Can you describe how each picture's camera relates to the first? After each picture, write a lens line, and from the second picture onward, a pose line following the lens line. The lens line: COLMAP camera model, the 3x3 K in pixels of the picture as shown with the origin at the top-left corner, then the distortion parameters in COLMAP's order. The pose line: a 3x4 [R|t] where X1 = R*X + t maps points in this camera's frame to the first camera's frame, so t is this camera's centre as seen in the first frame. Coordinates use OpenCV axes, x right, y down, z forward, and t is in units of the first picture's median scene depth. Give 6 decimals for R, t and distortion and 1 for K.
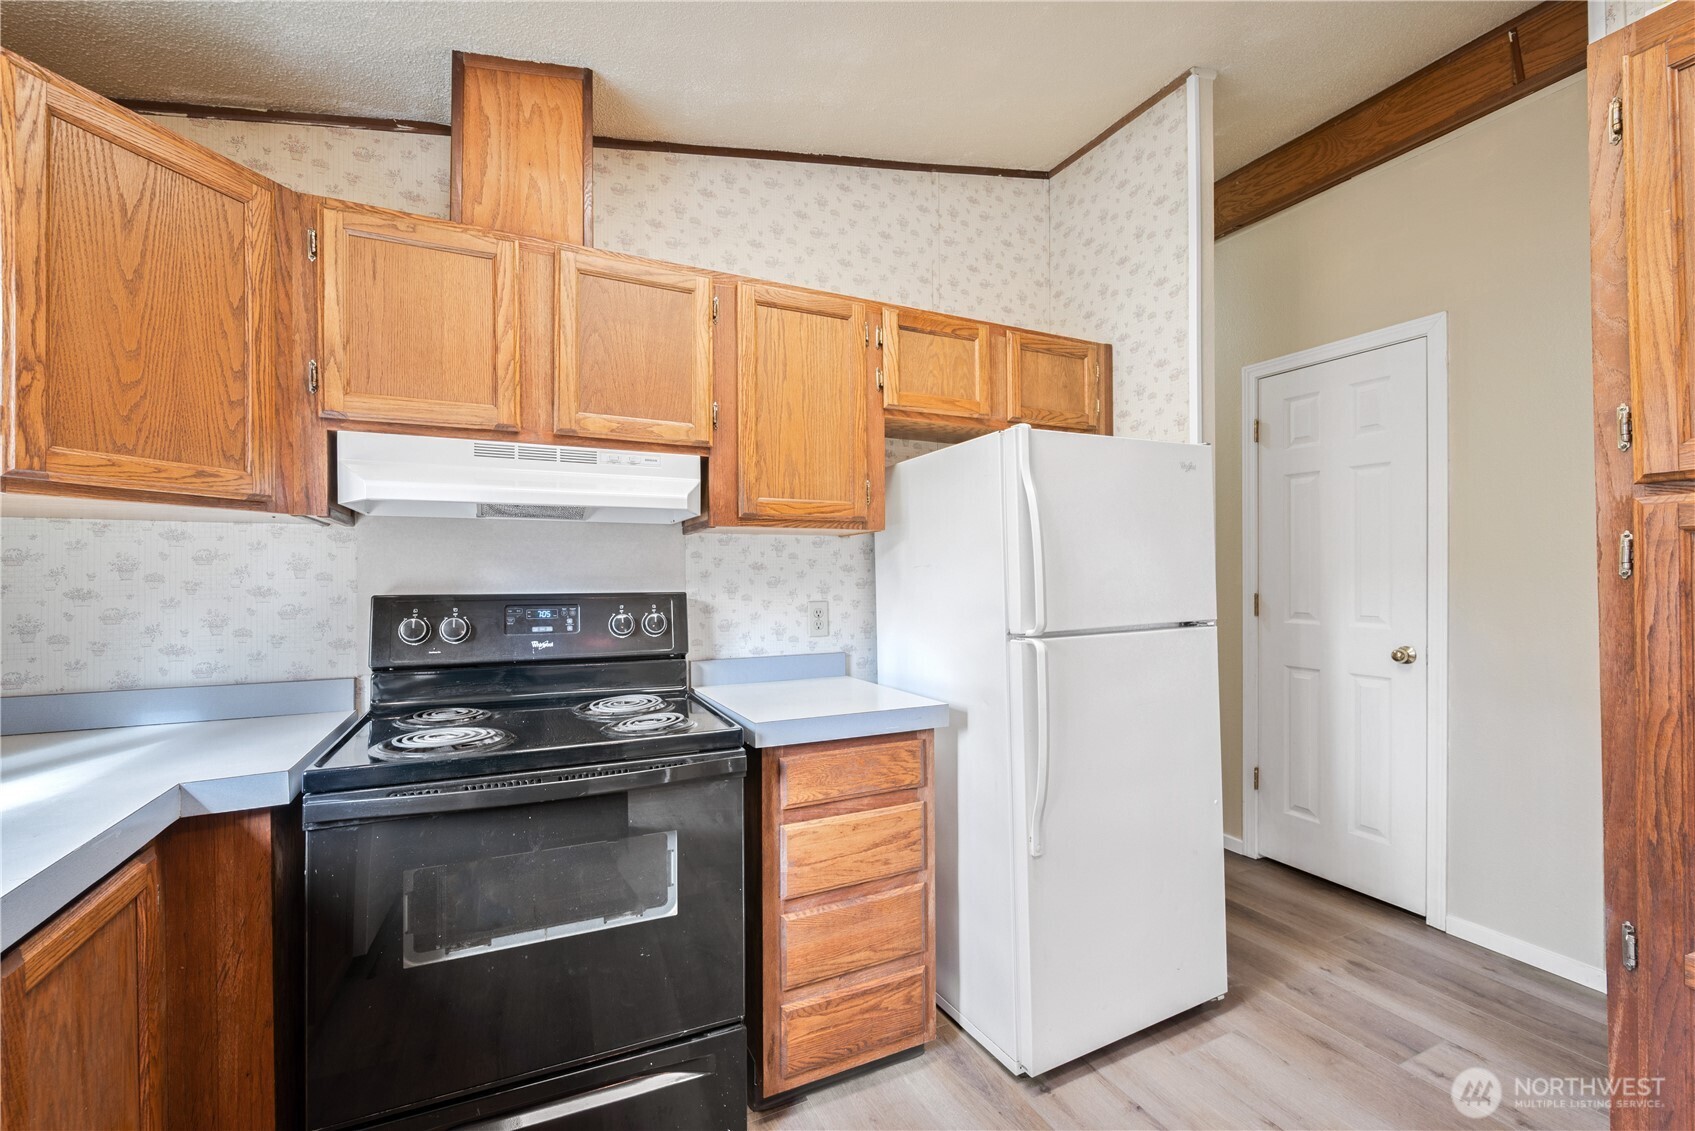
lens RADIAL K [[701.6, 0, 851.9], [0, 701.6, 575.6], [0, 0, 1]] dist [-0.003006, -0.000618]
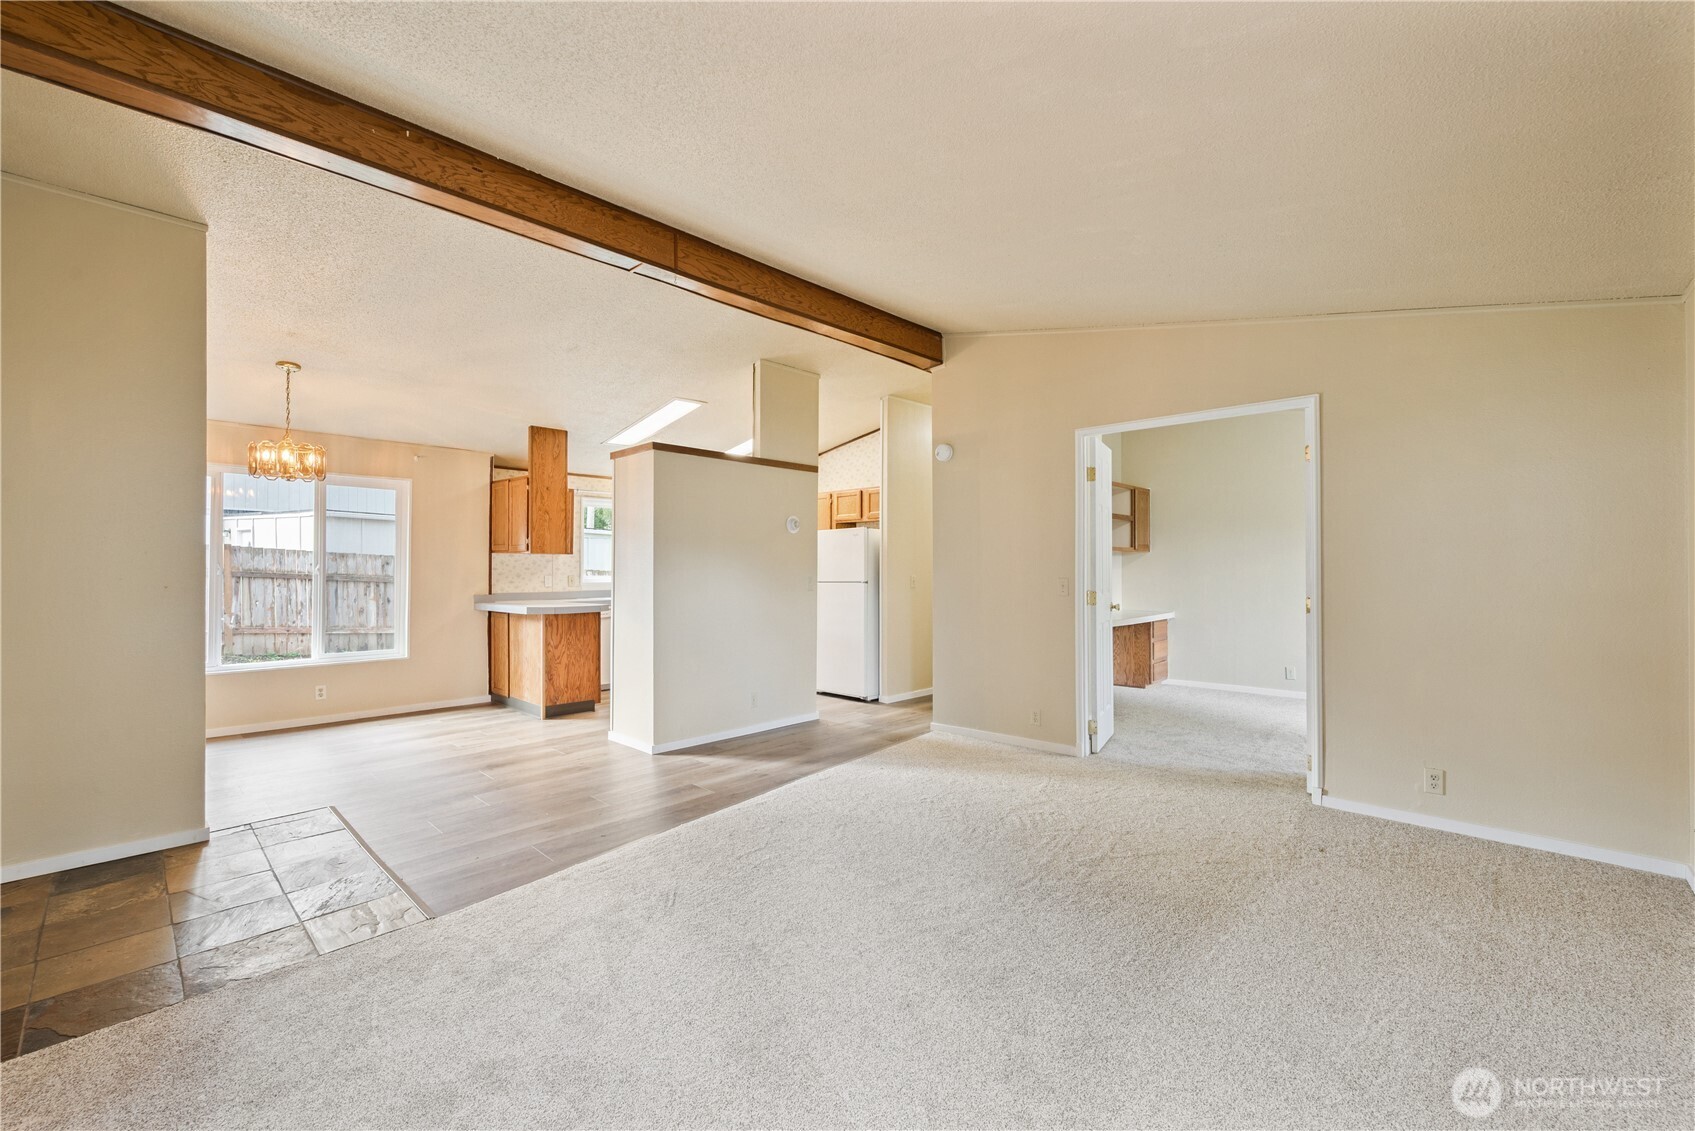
lens RADIAL K [[692.2, 0, 847.5], [0, 692.2, 565.5], [0, 0, 1]] dist [-0.000541, 0.000003]
pose [[0.352098, 0.003865, -0.935955, 4.235165], [-0.002739, 0.999991, 0.003100, -0.027122], [0.935959, 0.001472, 0.352106, -0.238468]]
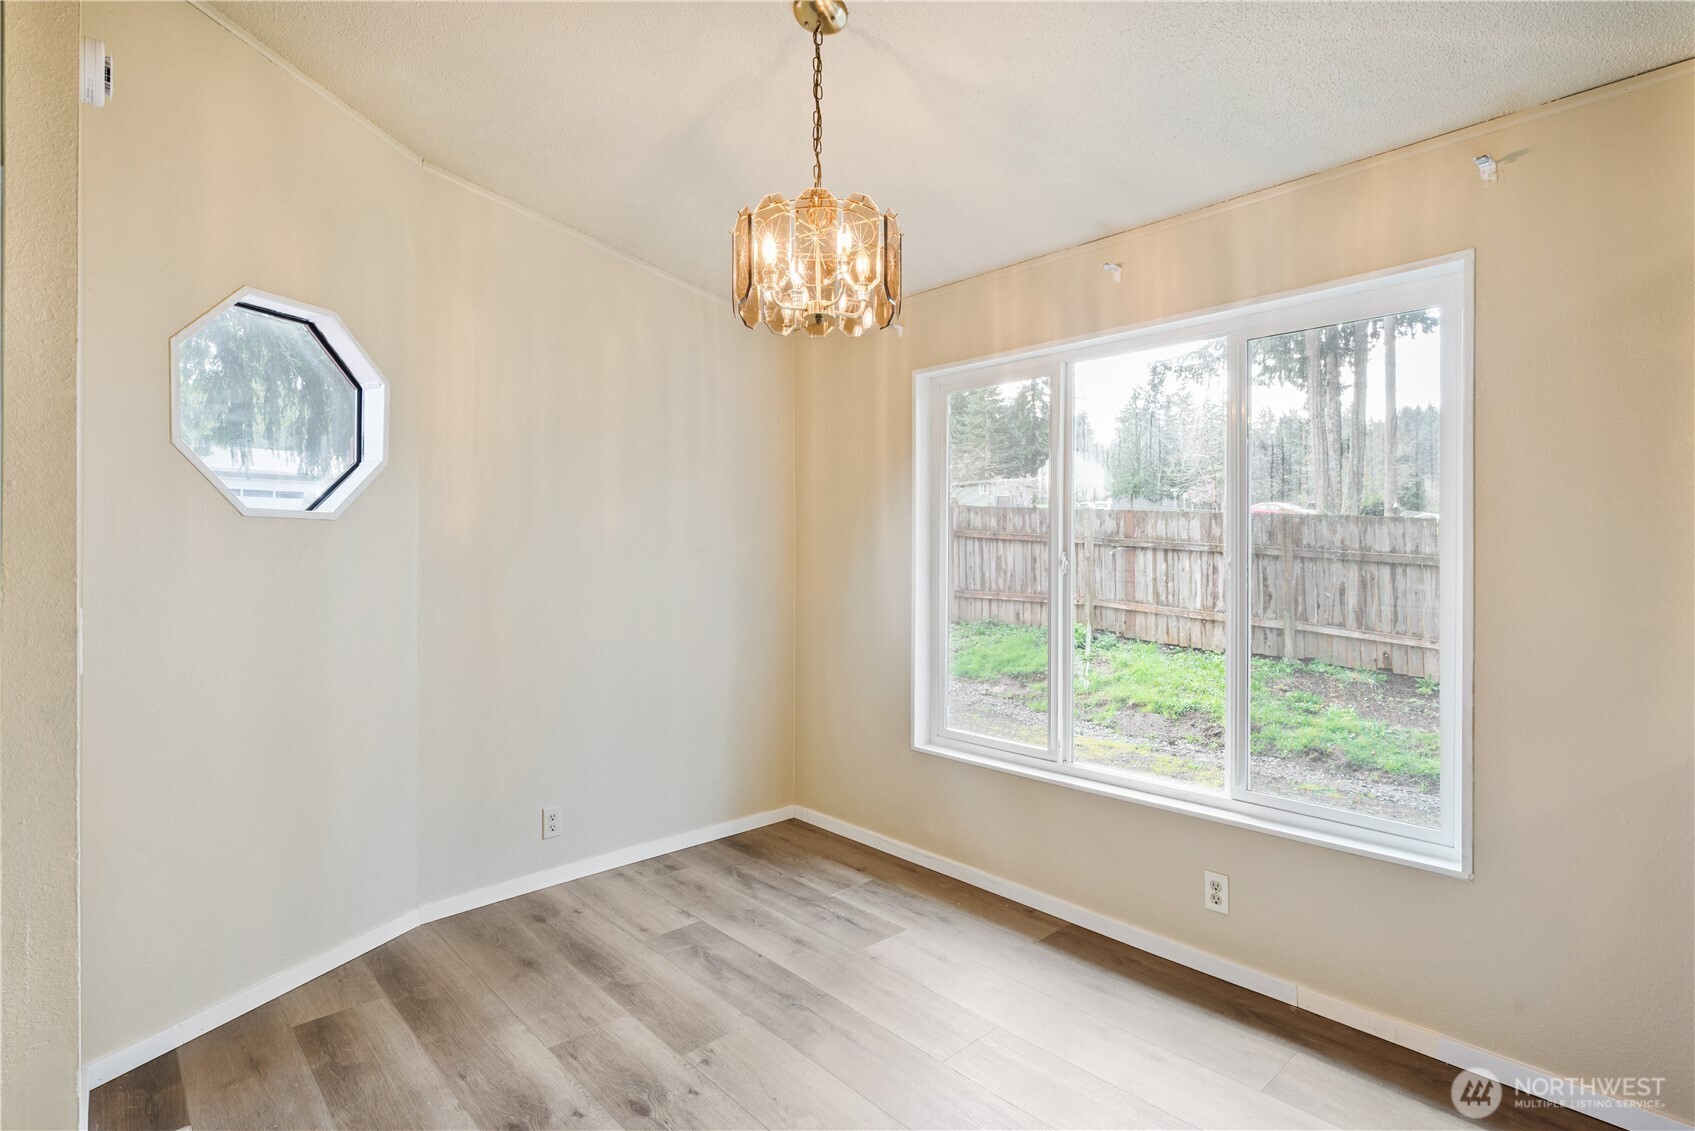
lens RADIAL K [[824.1, 0, 853.3], [0, 824.1, 542.7], [0, 0, 1]] dist [-0.001022, -0.000192]
pose [[-0.956332, 0.001457, -0.292277, 1.270193], [0.006228, 0.999862, -0.015394, -0.008285], [0.292215, -0.016542, -0.956210, -0.202249]]
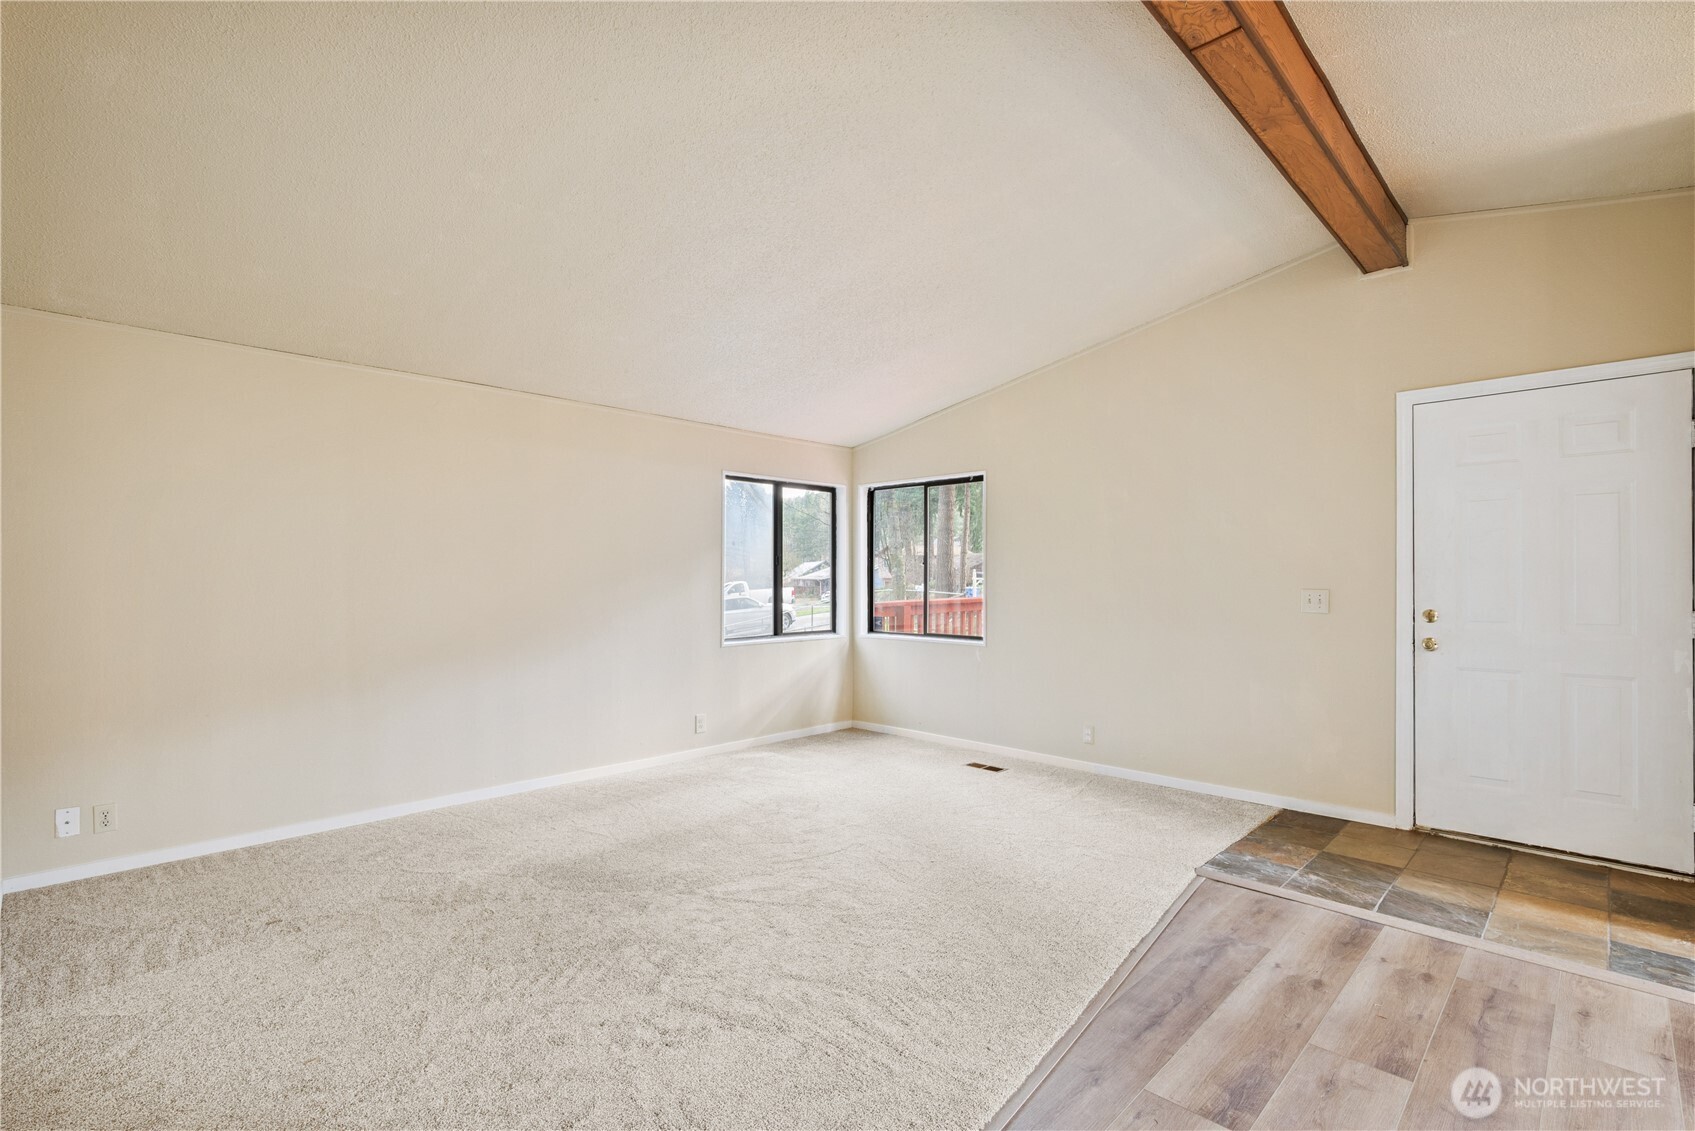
lens RADIAL K [[782.1, 0, 843.5], [0, 782.1, 580.8], [0, 0, 1]] dist [0.001651, -0.000125]
pose [[-0.335830, 0.001707, 0.941921, 0.981561], [0.004163, 0.999991, -0.000328, -0.005130], [-0.941913, 0.003811, -0.335835, 0.964547]]
